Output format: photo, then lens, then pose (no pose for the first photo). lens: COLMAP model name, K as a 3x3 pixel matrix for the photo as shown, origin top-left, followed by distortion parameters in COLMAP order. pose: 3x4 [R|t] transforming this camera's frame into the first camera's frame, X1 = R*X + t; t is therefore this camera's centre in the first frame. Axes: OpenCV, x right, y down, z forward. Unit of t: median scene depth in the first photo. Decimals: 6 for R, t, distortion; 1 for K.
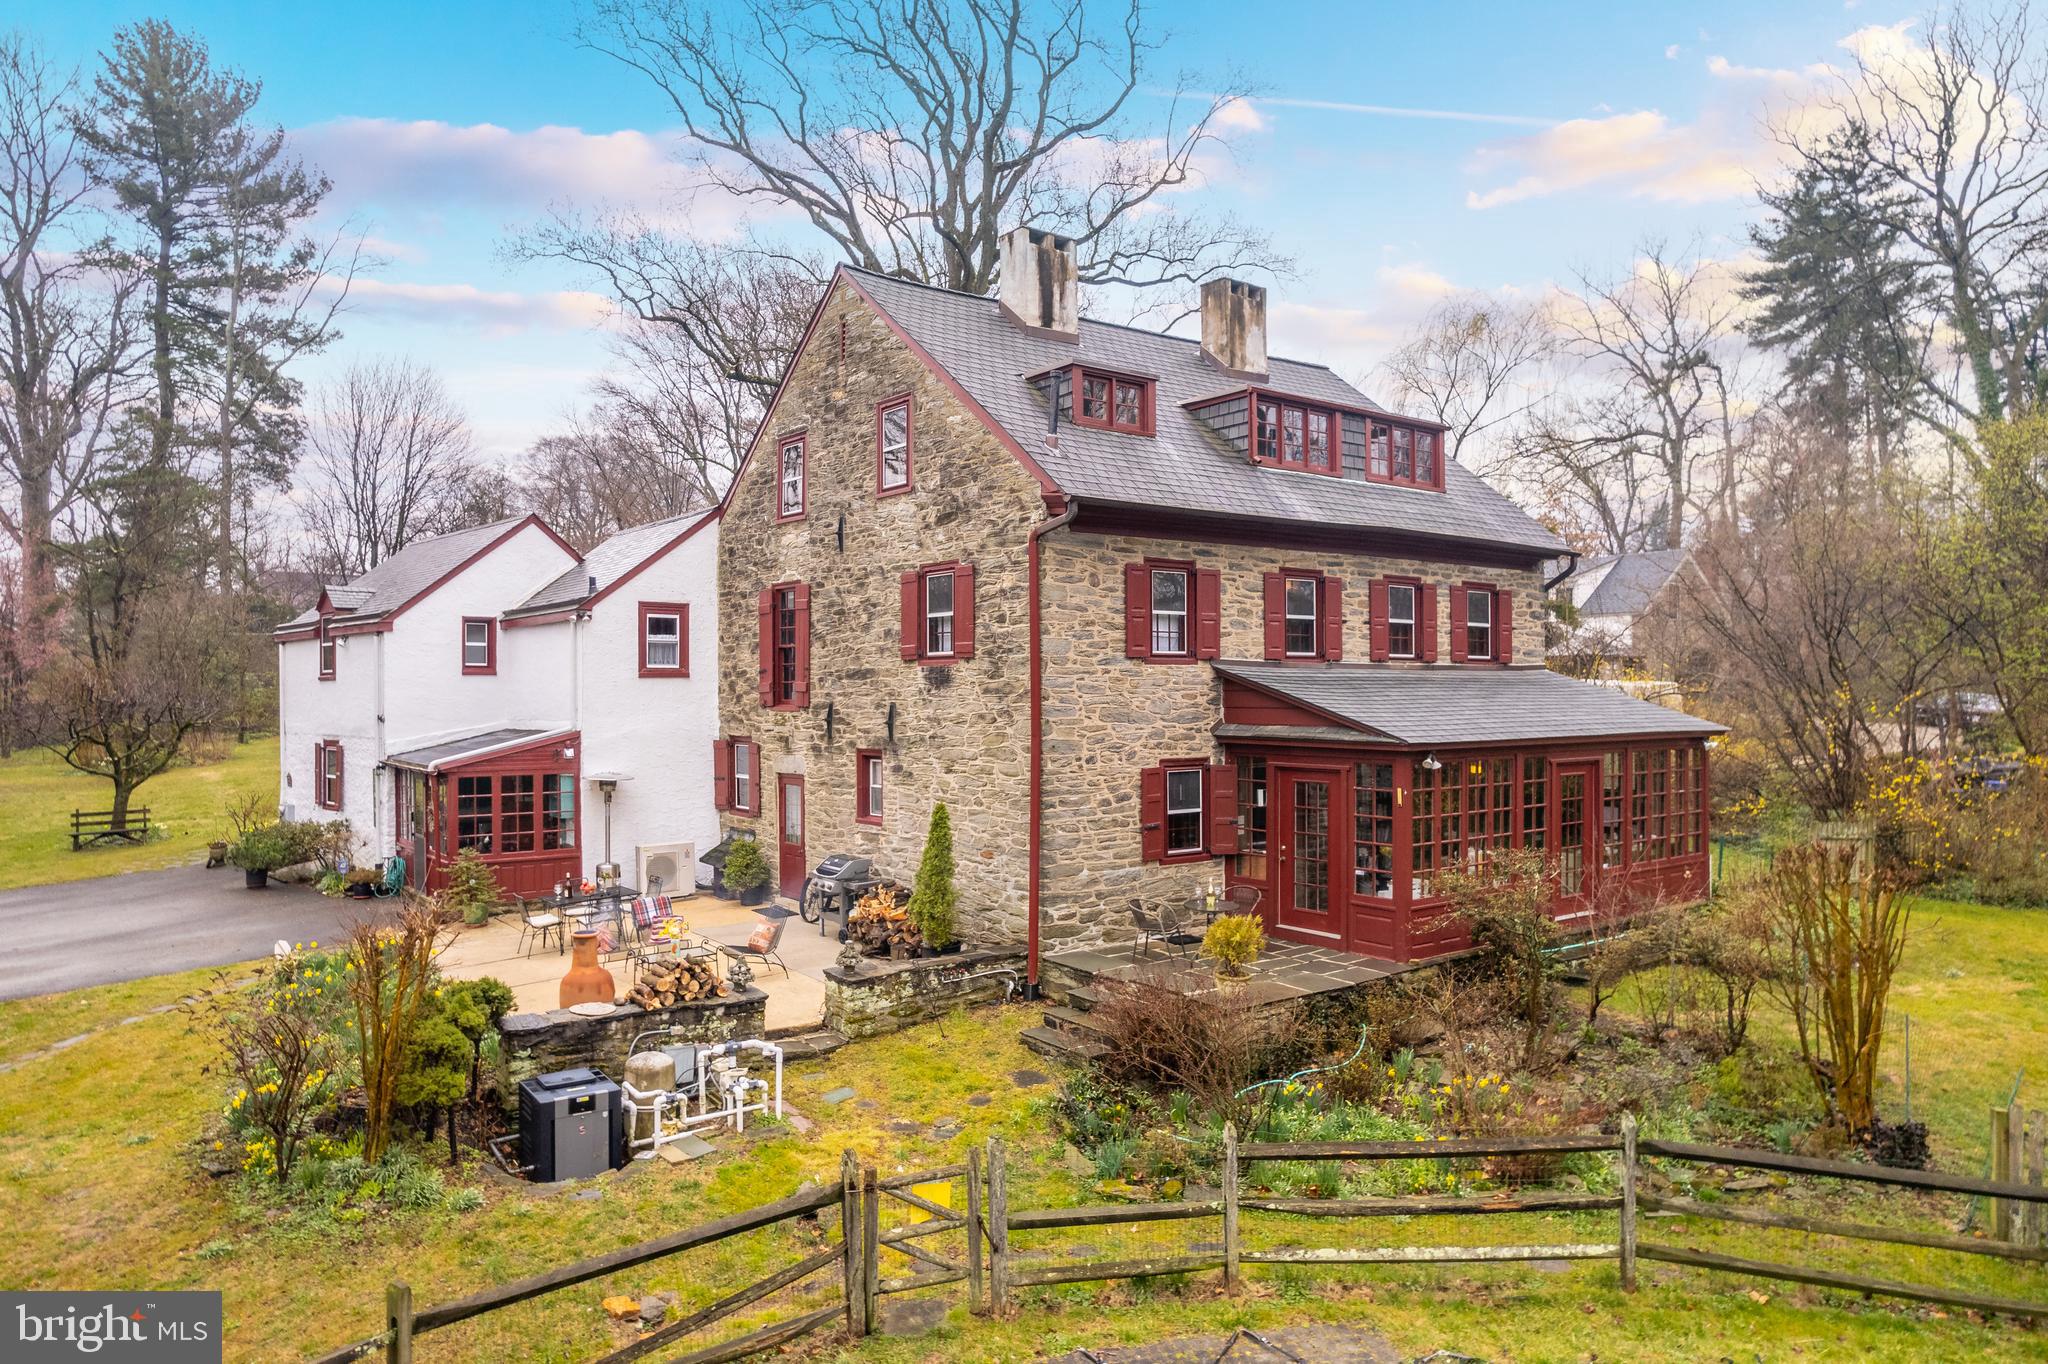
lens RADIAL K [[1307.8, 0, 1021.0], [0, 1307.8, 695.9], [0, 0, 1]] dist [-0.066601, 0.075617]
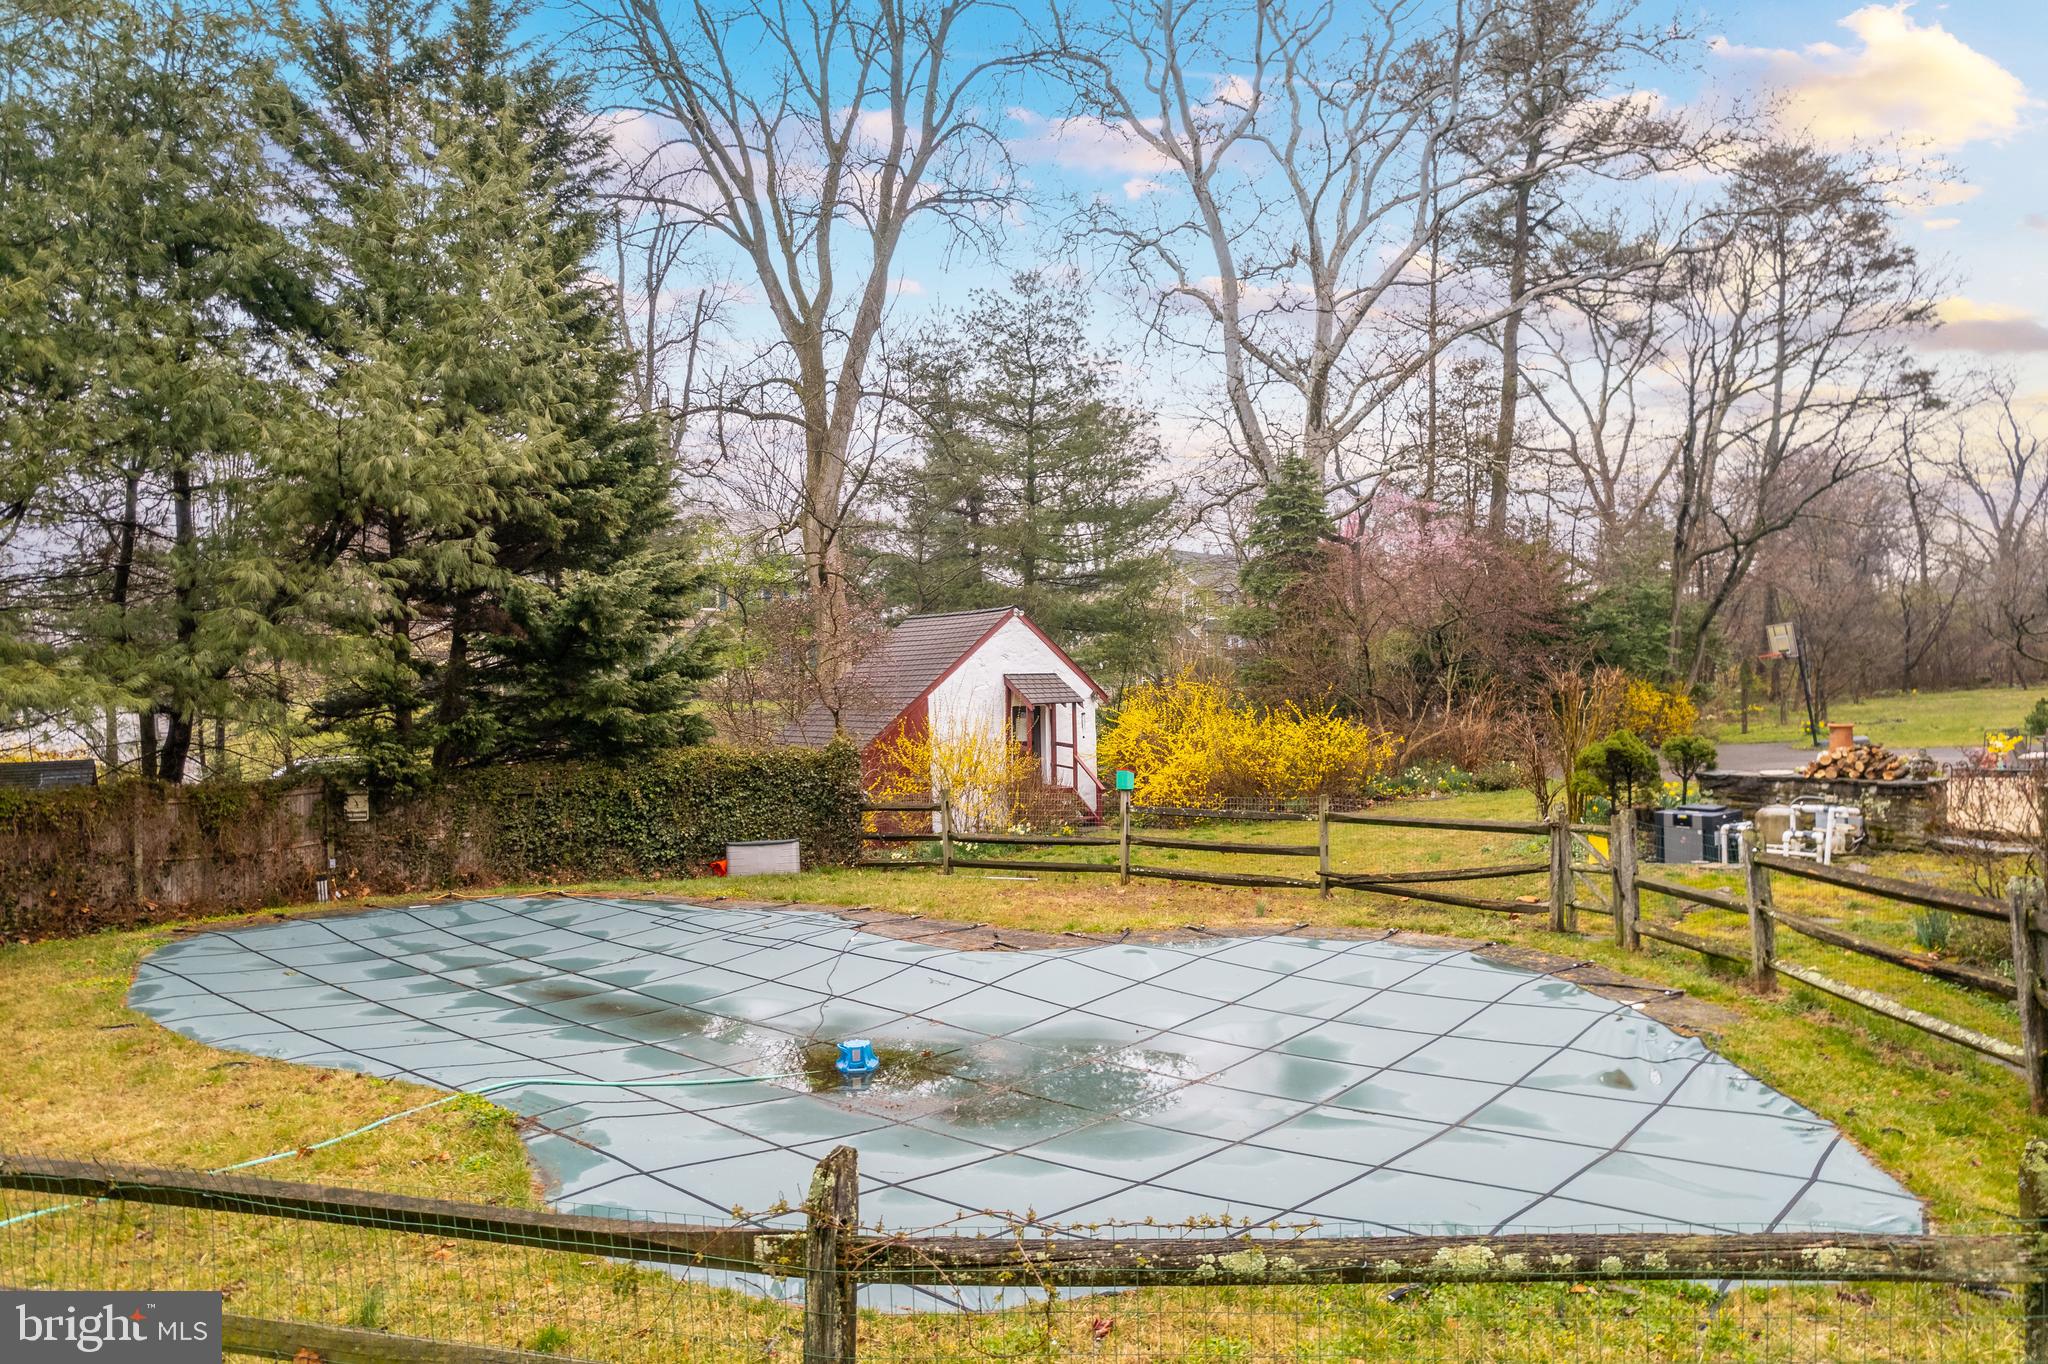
lens RADIAL K [[1307.8, 0, 1021.0], [0, 1307.8, 695.9], [0, 0, 1]] dist [-0.066601, 0.075617]
pose [[-0.040244, 0.005229, -0.999176, 0.654900], [0.012803, 0.999907, 0.004718, 0.107873], [0.999108, -0.012603, -0.040307, 0.231506]]
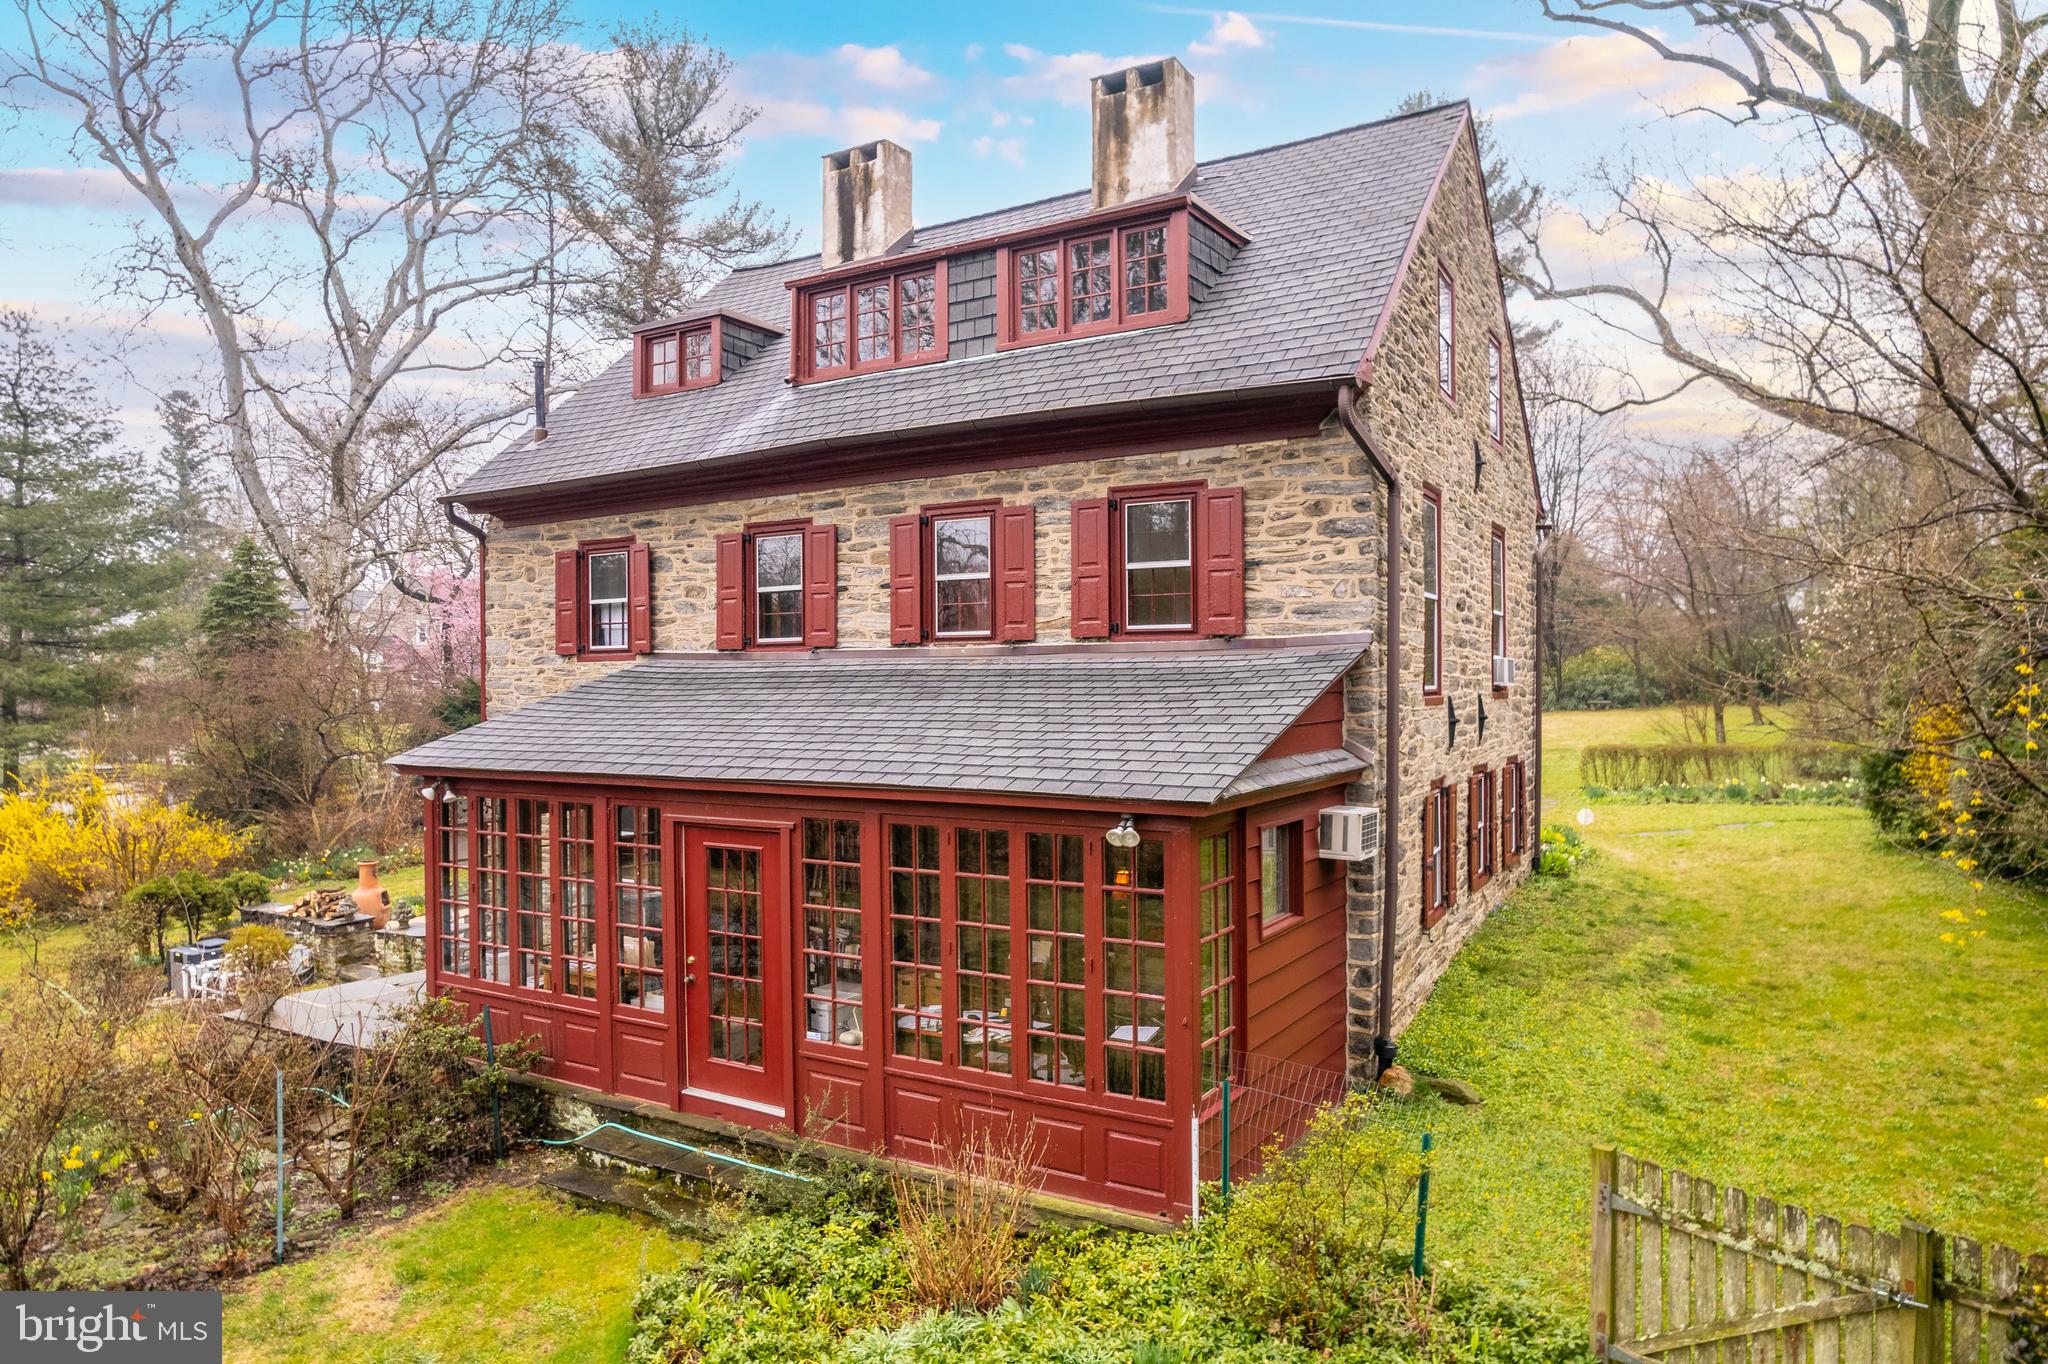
lens RADIAL K [[1307.8, 0, 1021.0], [0, 1307.8, 695.9], [0, 0, 1]] dist [-0.066601, 0.075617]
pose [[0.377919, 0.010635, -0.925778, 0.935753], [0.003291, 0.999912, 0.012829, -0.010341], [0.925833, -0.007895, 0.377851, 0.857810]]
